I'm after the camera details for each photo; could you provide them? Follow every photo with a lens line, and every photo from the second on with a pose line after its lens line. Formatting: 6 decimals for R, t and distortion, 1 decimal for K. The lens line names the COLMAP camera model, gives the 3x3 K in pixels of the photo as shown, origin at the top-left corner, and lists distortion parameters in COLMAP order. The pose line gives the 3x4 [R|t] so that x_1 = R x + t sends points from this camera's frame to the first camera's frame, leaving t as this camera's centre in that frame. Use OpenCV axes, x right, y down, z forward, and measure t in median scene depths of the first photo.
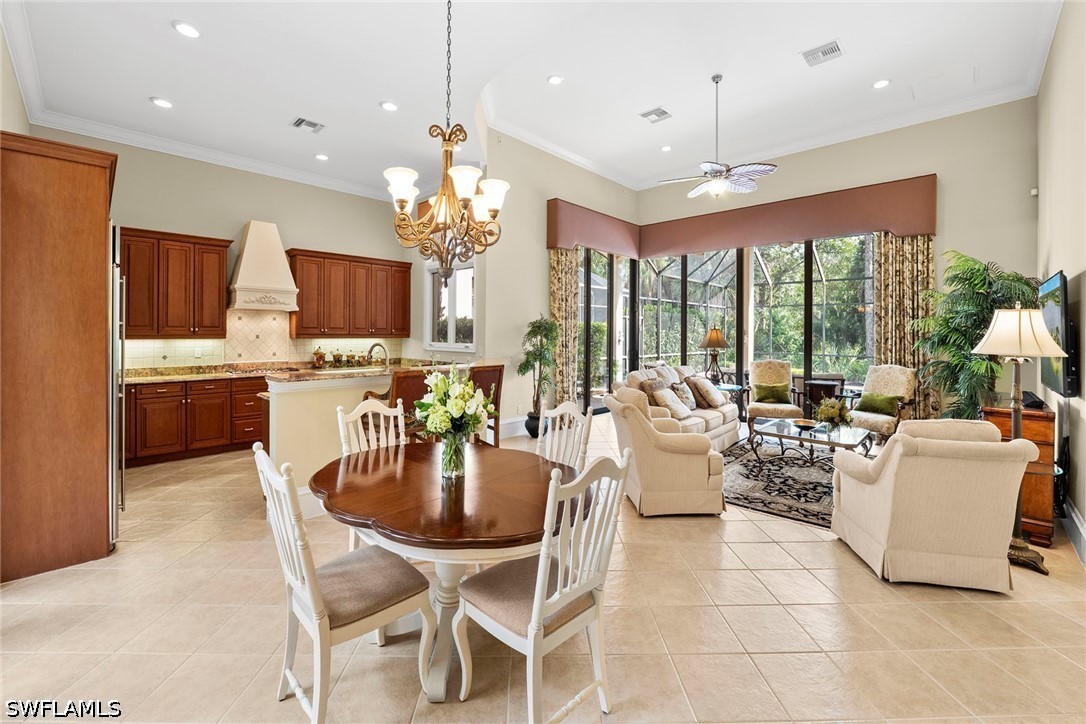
lens RADIAL K [[454.6, 0, 540.3], [0, 454.6, 330.5], [0, 0, 1]] dist [-0.001095, -0.000134]
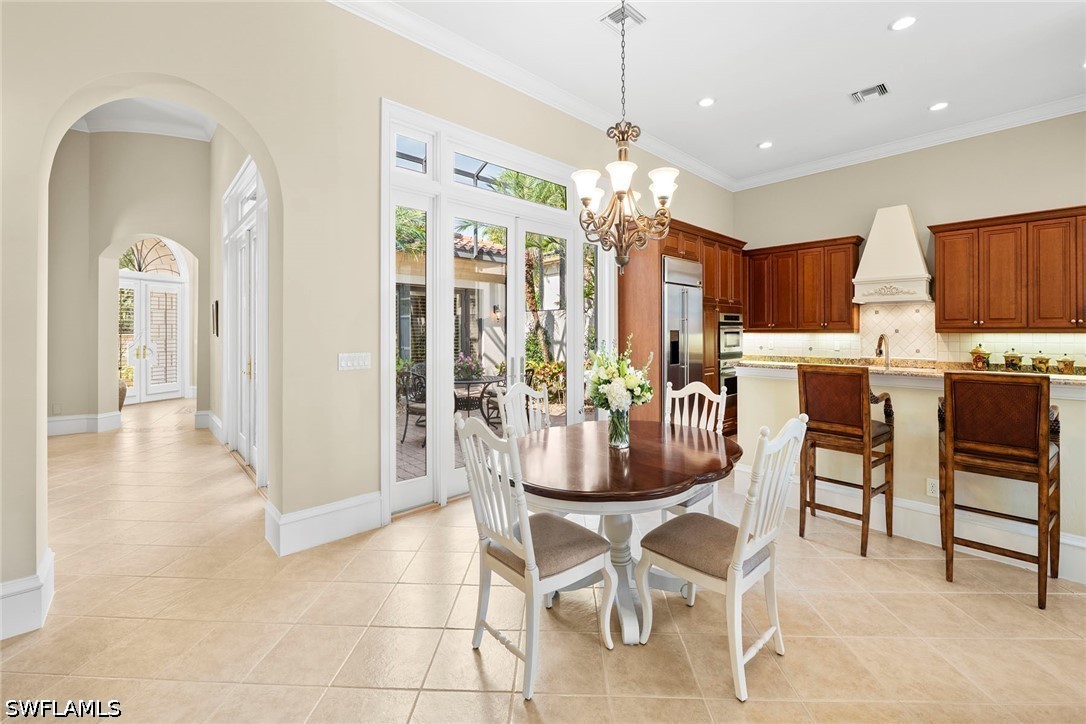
lens RADIAL K [[454.6, 0, 540.3], [0, 454.6, 330.5], [0, 0, 1]] dist [-0.001095, -0.000134]
pose [[-0.057308, -0.008452, -0.998321, 0.378538], [0.002663, 0.999959, -0.008619, 0.020334], [0.998353, -0.003153, -0.057283, 0.363665]]
